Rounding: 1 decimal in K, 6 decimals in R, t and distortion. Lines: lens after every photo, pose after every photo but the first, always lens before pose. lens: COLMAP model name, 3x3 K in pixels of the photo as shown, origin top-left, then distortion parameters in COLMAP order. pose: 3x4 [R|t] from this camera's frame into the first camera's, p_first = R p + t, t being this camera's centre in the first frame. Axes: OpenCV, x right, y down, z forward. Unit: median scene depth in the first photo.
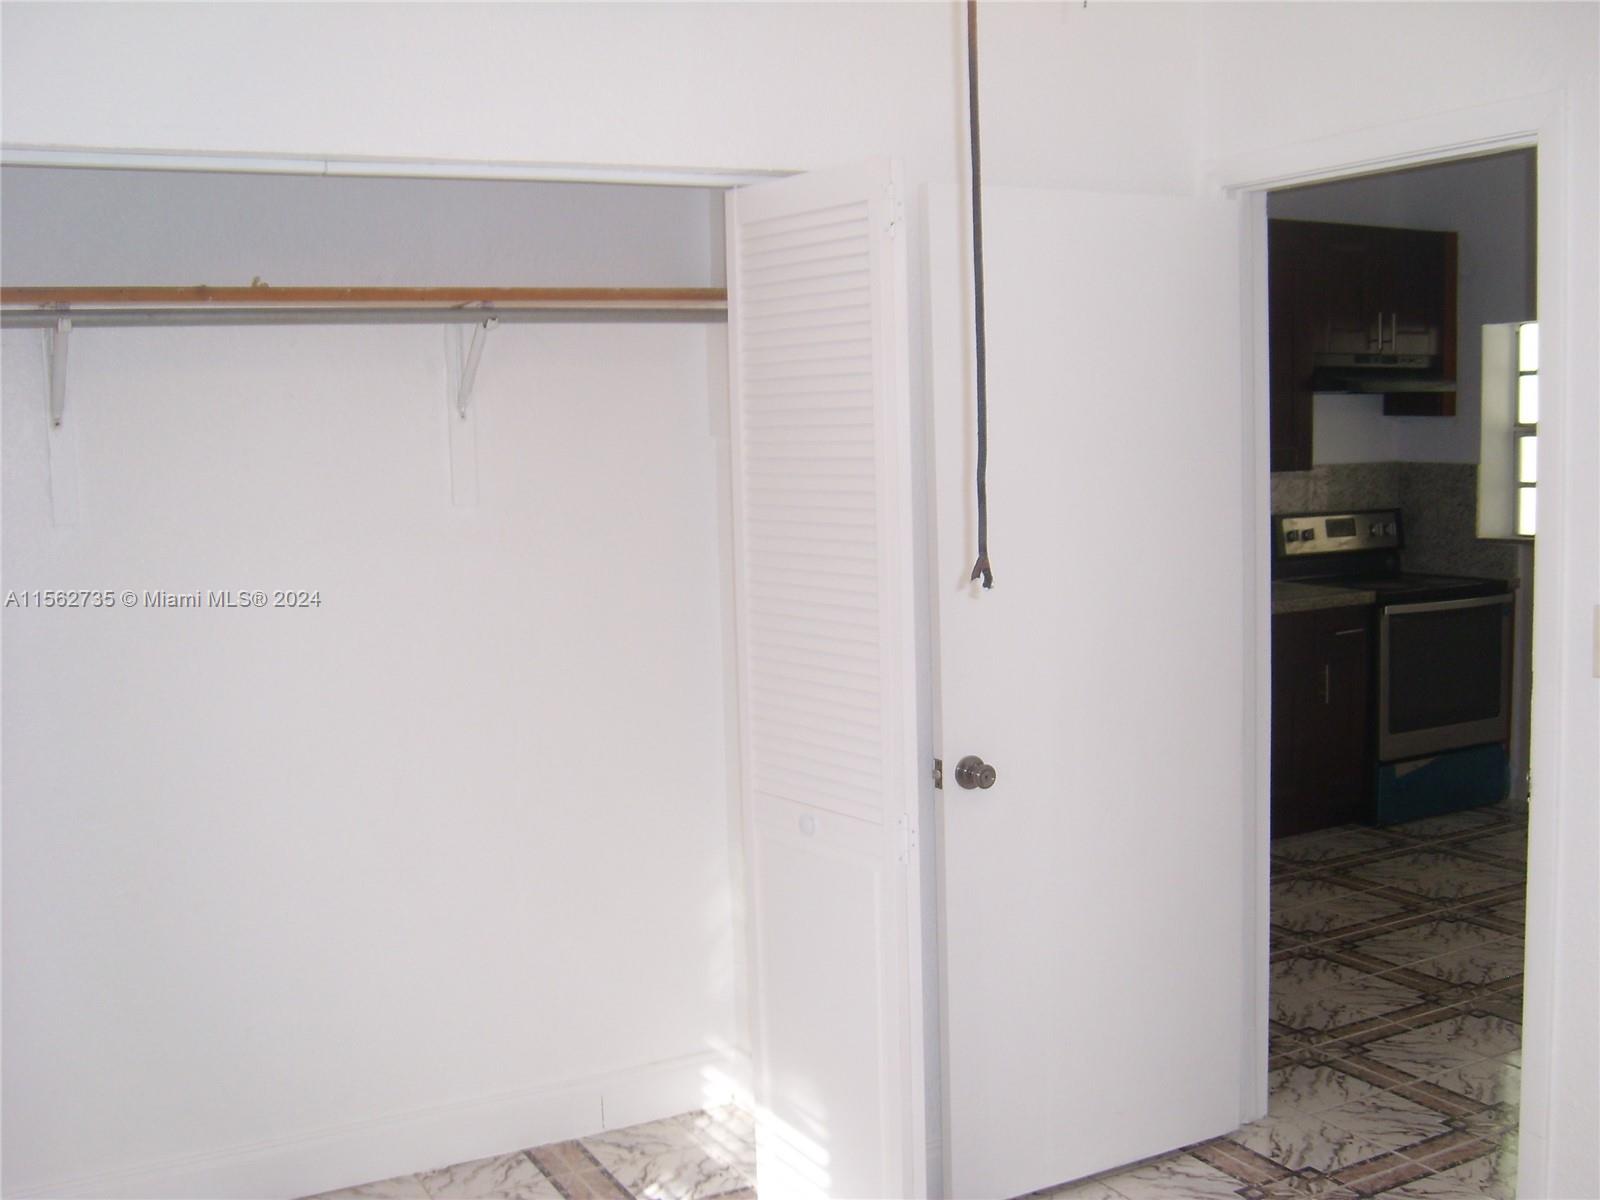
lens RADIAL K [[1752.9, 0, 749.5], [0, 1752.9, 598.8], [0, 0, 1]] dist [-0.169596, 0.008076]
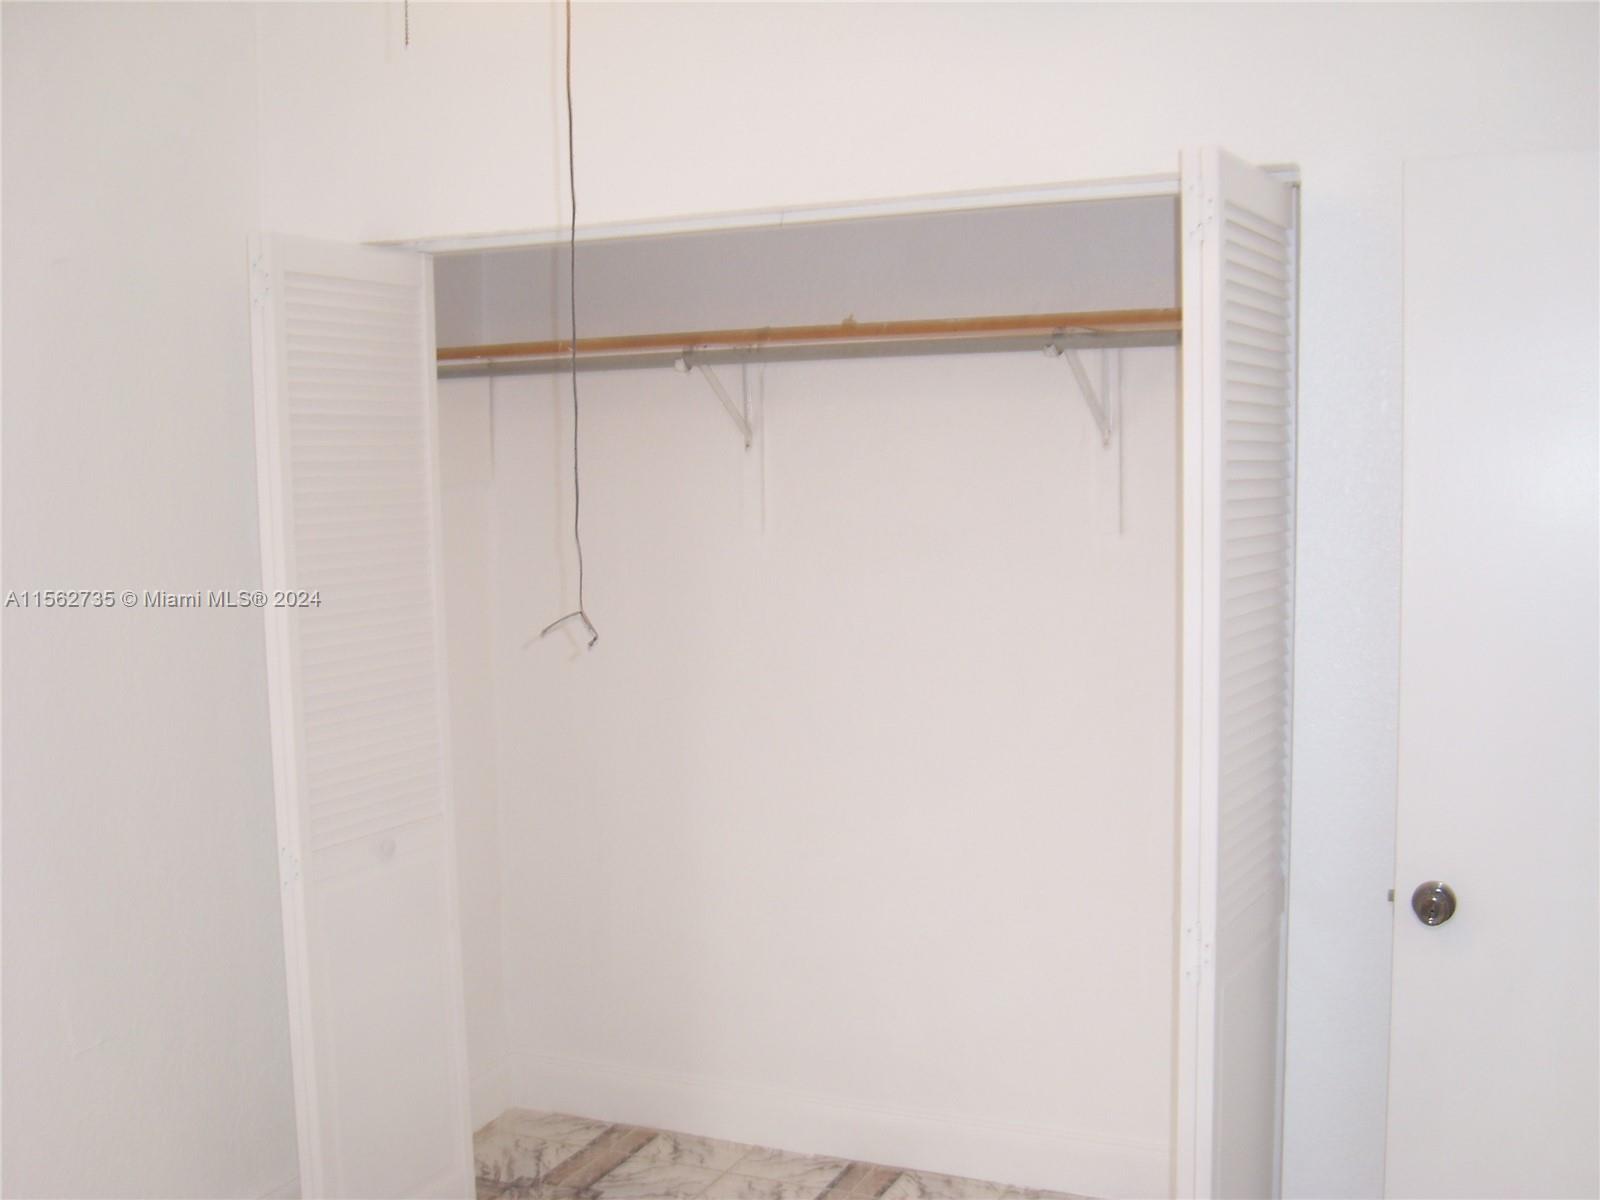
lens RADIAL K [[1752.9, 0, 749.5], [0, 1752.9, 598.8], [0, 0, 1]] dist [-0.169596, 0.008076]
pose [[0.583799, 0.077515, -0.808189, 0.604091], [-0.076862, 0.996238, 0.040030, -0.048433], [0.808252, 0.038750, 0.587561, 0.313643]]
